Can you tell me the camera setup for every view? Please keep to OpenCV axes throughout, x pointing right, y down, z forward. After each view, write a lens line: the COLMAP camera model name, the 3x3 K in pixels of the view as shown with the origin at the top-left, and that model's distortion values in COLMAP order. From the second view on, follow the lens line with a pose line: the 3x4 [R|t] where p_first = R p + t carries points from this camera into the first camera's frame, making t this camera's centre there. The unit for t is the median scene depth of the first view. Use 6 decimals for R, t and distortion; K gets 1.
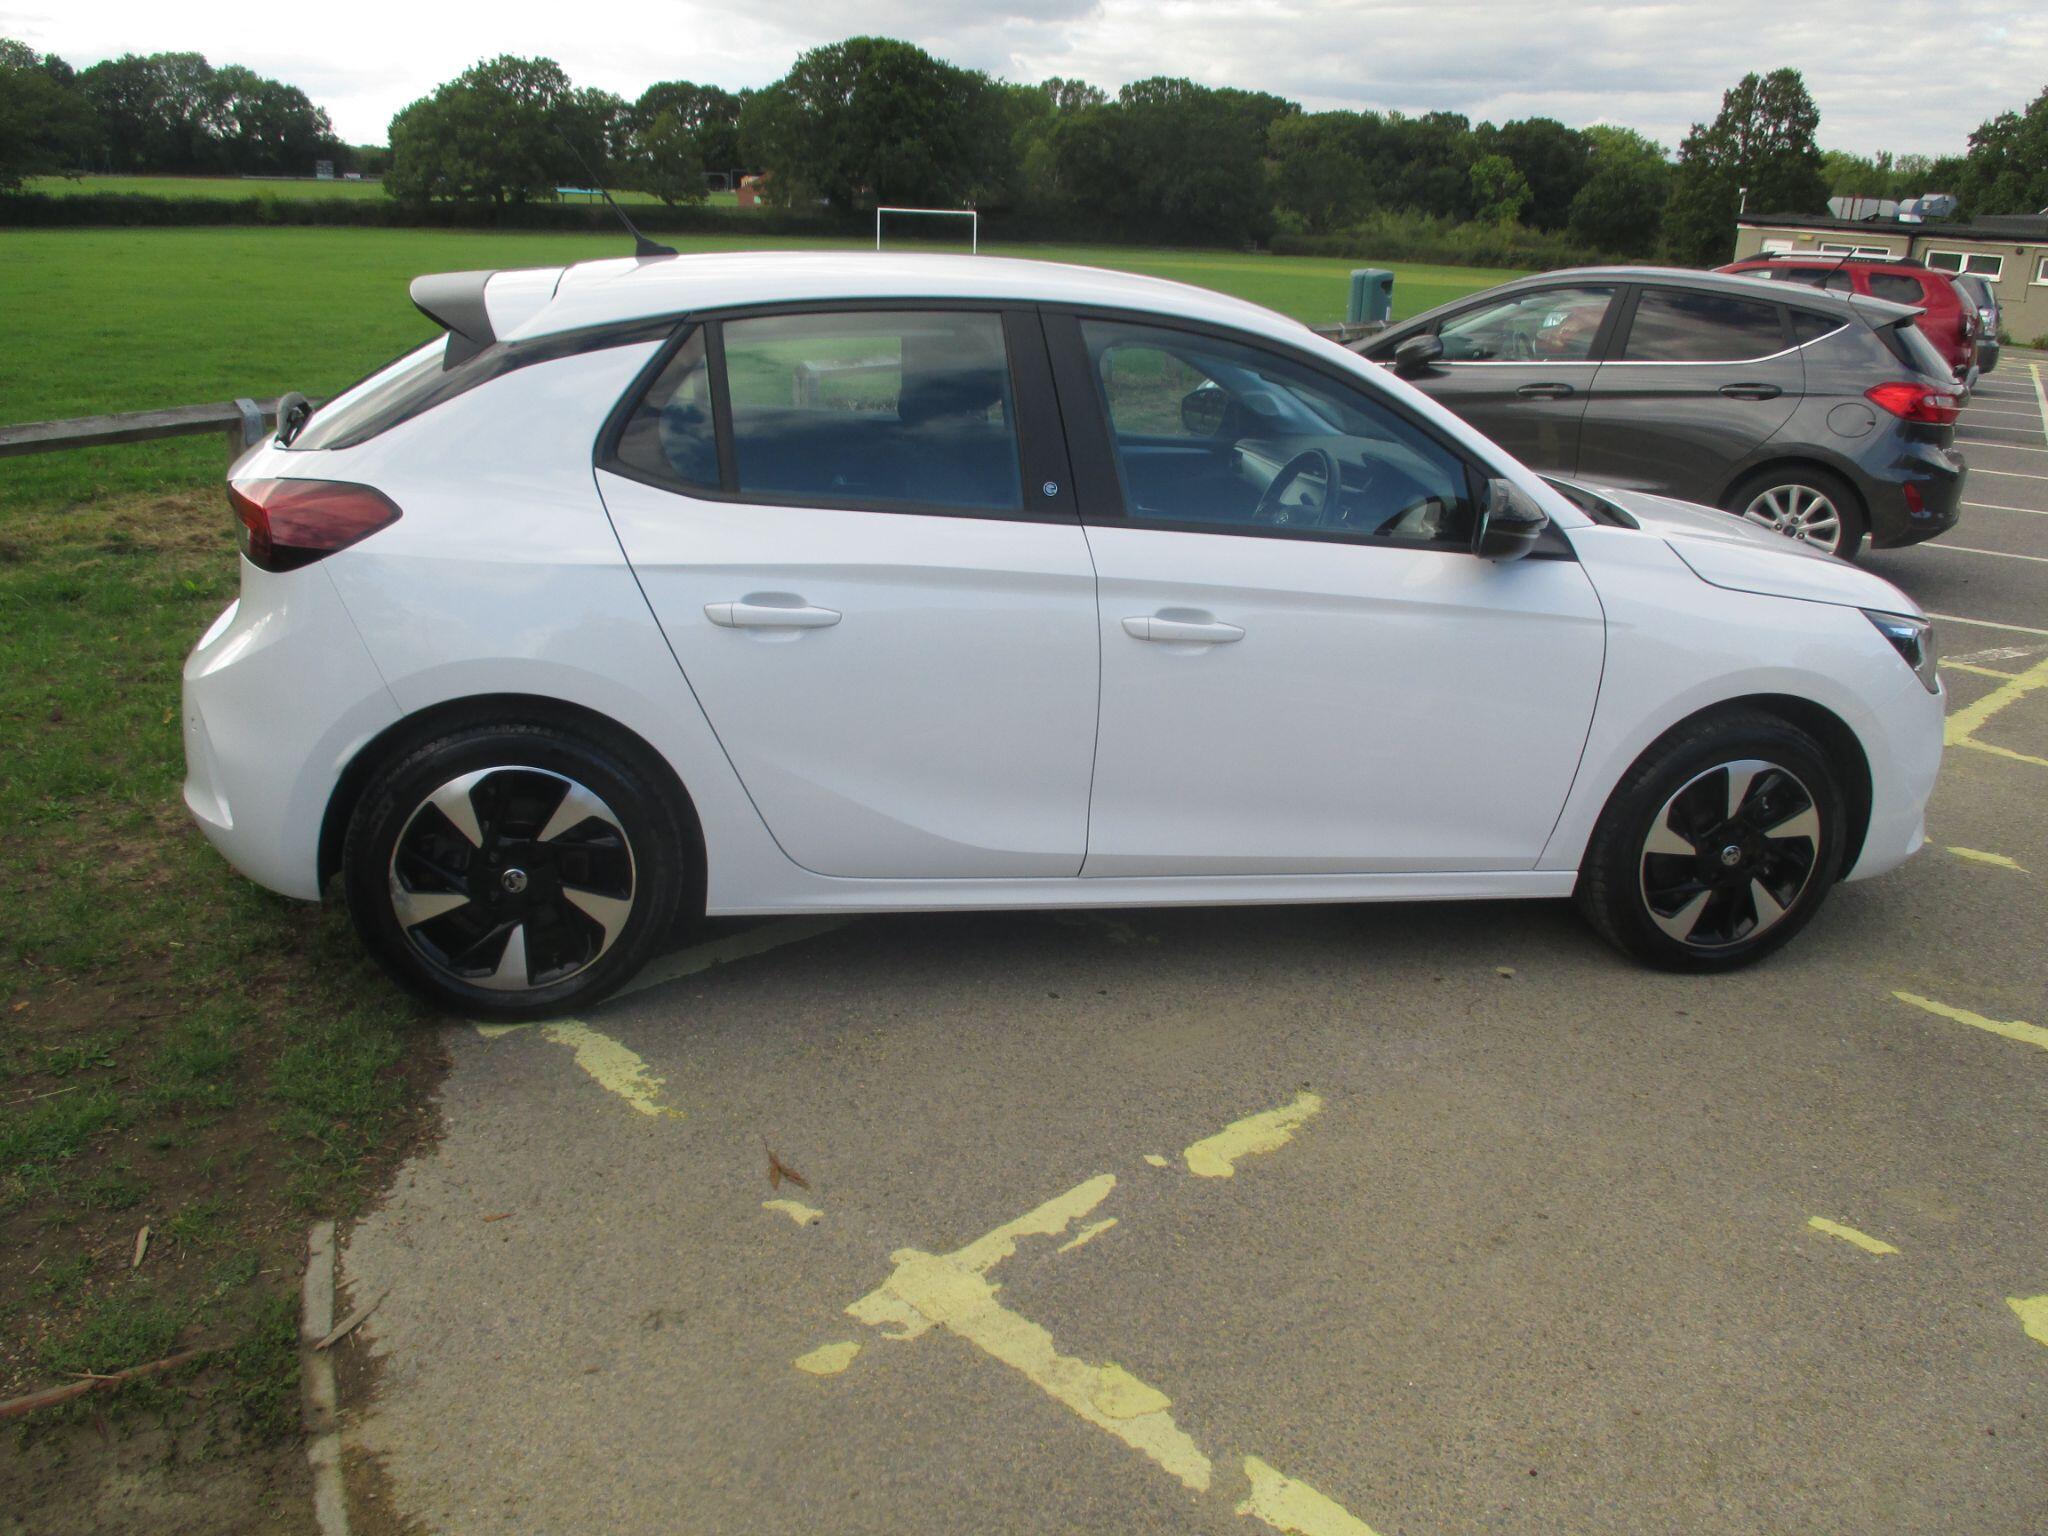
lens RADIAL K [[1648.7, 0, 1014.5], [0, 1648.7, 937.2], [0, 0, 1]] dist [-0.025073, -0.002664]
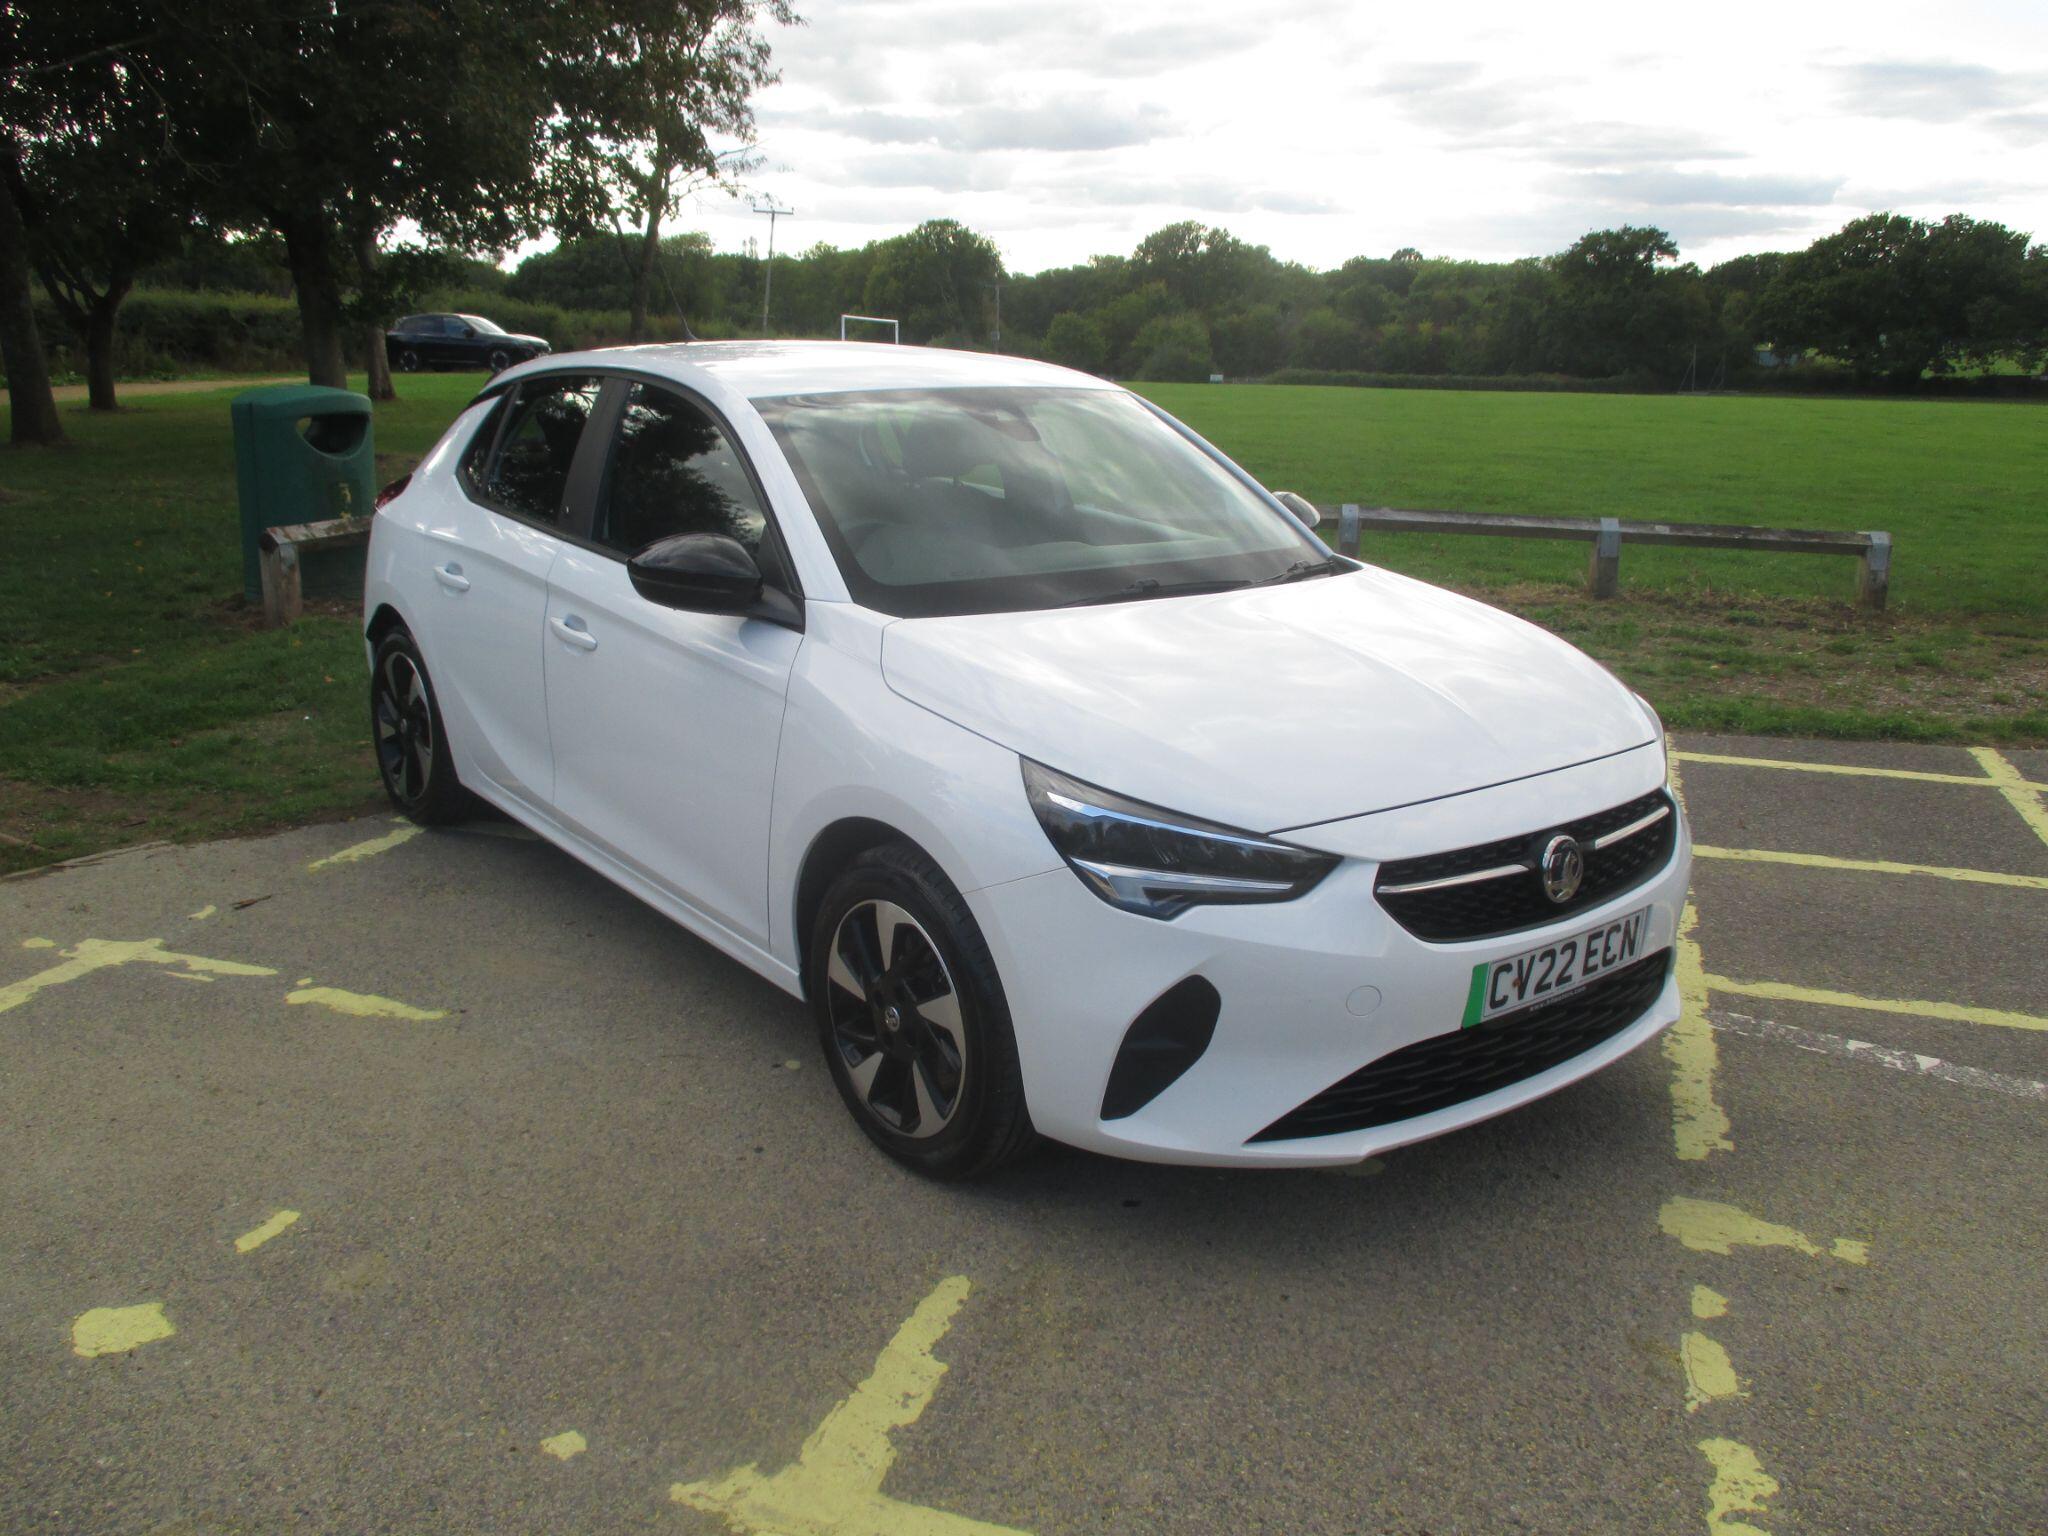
lens RADIAL K [[1648.7, 0, 1021.1], [0, 1648.7, 948.5], [0, 0, 1]] dist [-0.025073, -0.002664]
pose [[0.448311, 0.286658, -0.846667, 0.542052], [-0.360374, 0.924759, 0.122279, -0.097147], [0.818015, 0.250298, 0.517884, 0.285597]]
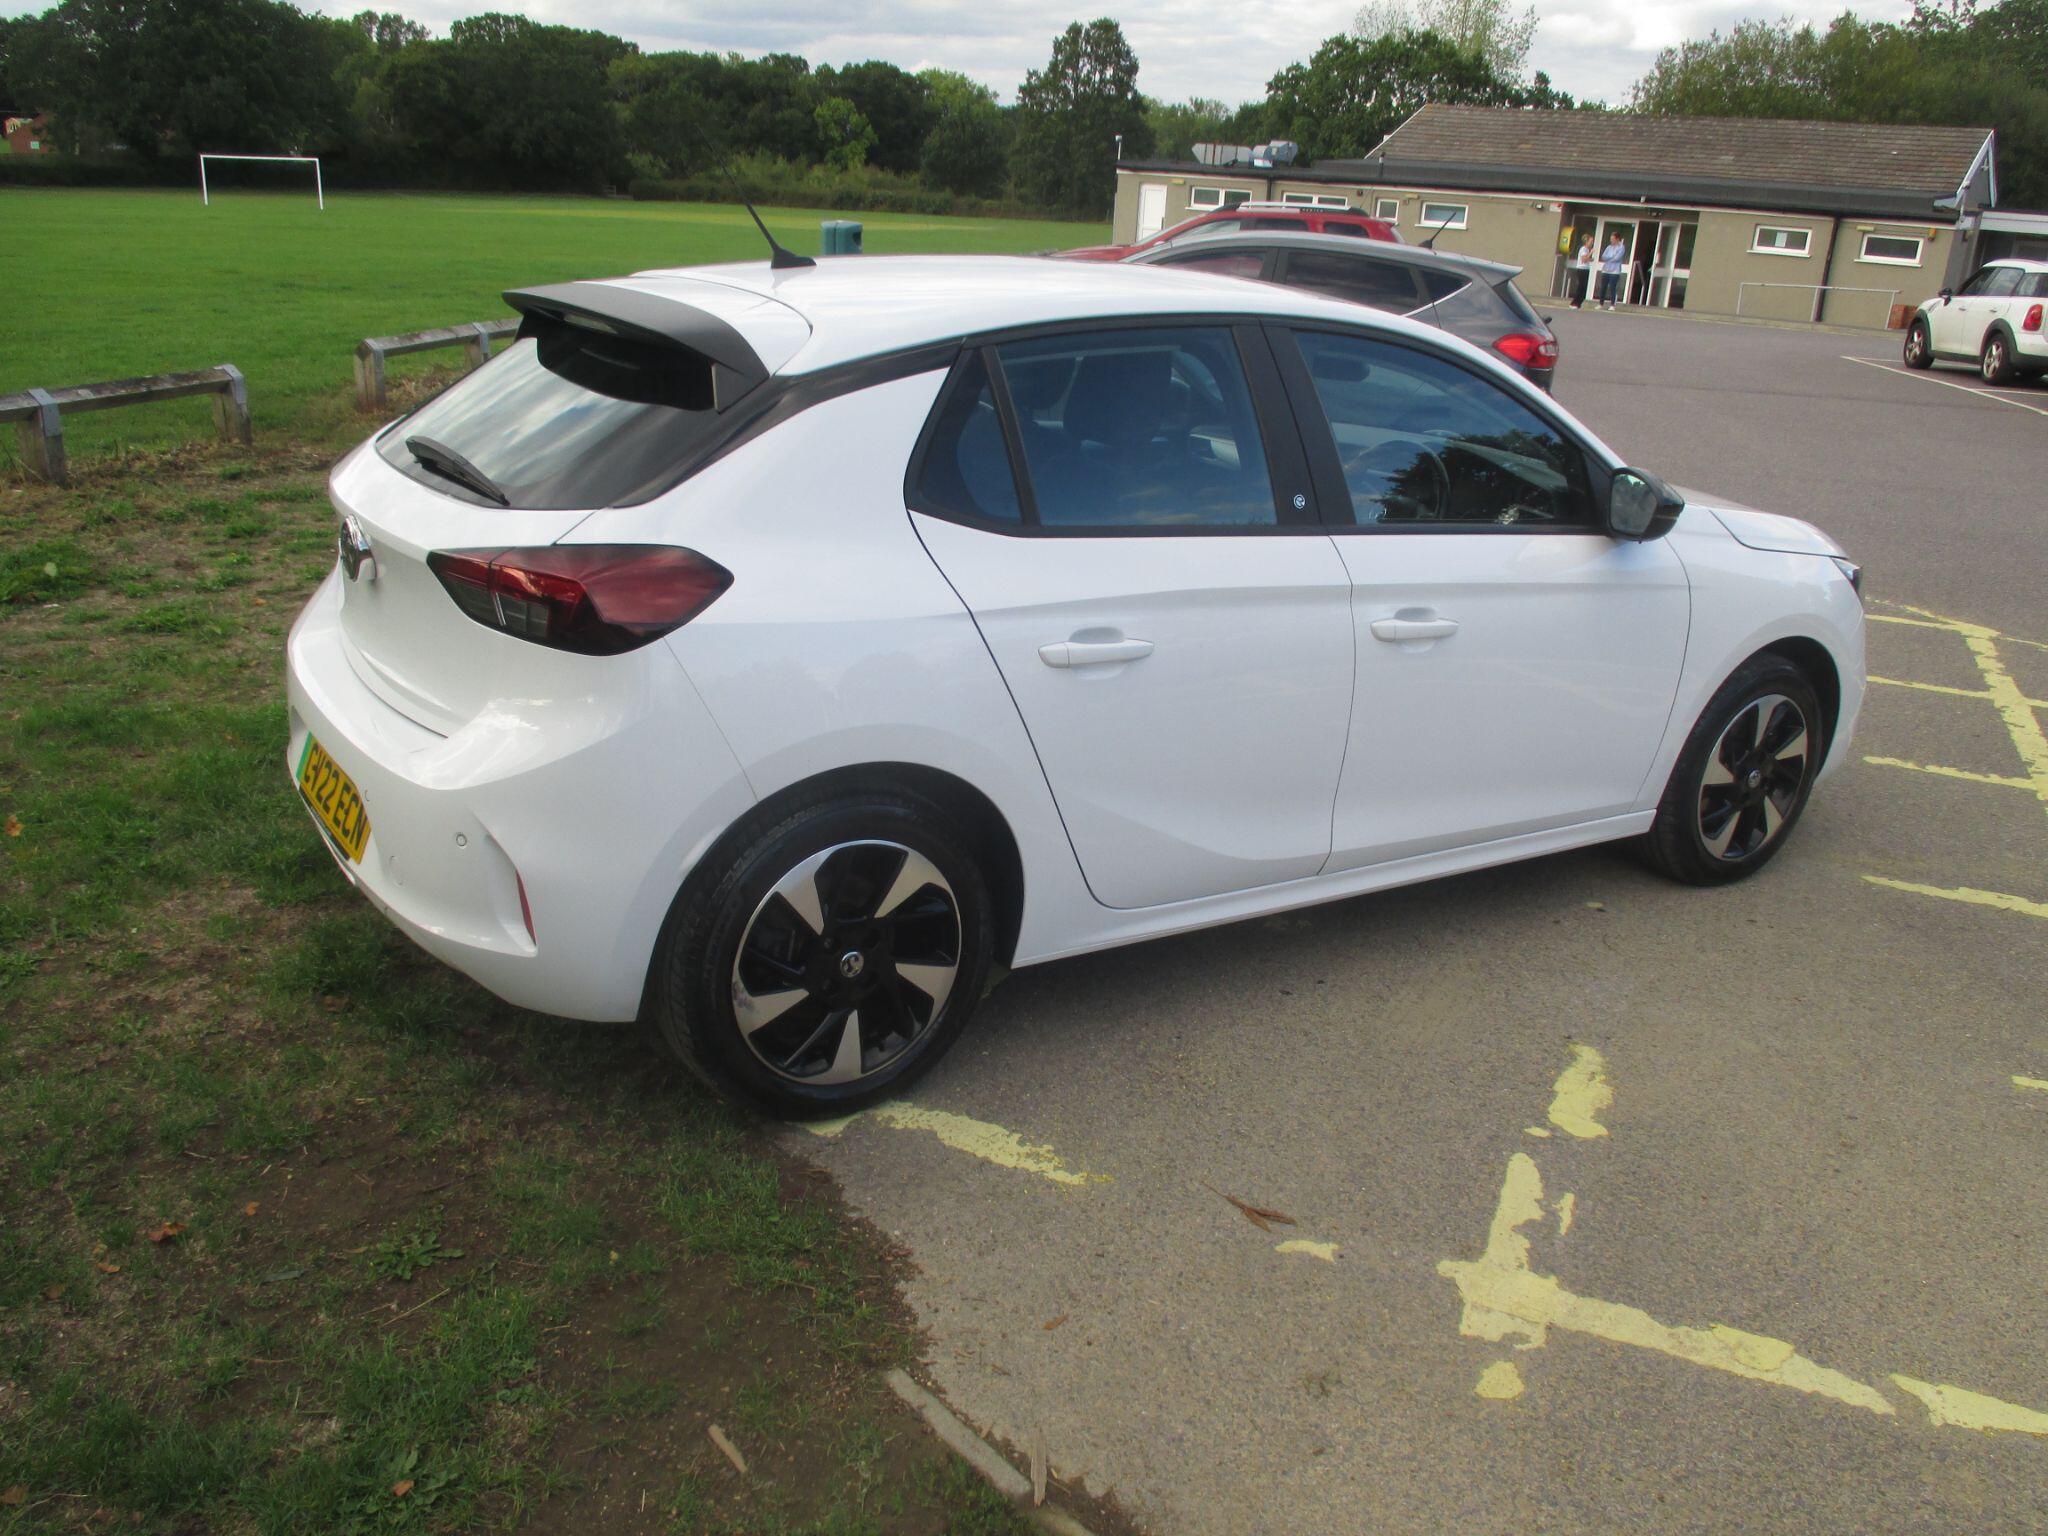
lens RADIAL K [[1648.7, 0, 1012.2], [0, 1648.7, 932.7], [0, 0, 1]] dist [-0.025073, -0.002664]
pose [[0.935061, -0.147520, 0.322333, -0.204093], [0.138654, 0.989056, 0.050429, -0.034130], [-0.326244, -0.002461, 0.945282, 0.038978]]
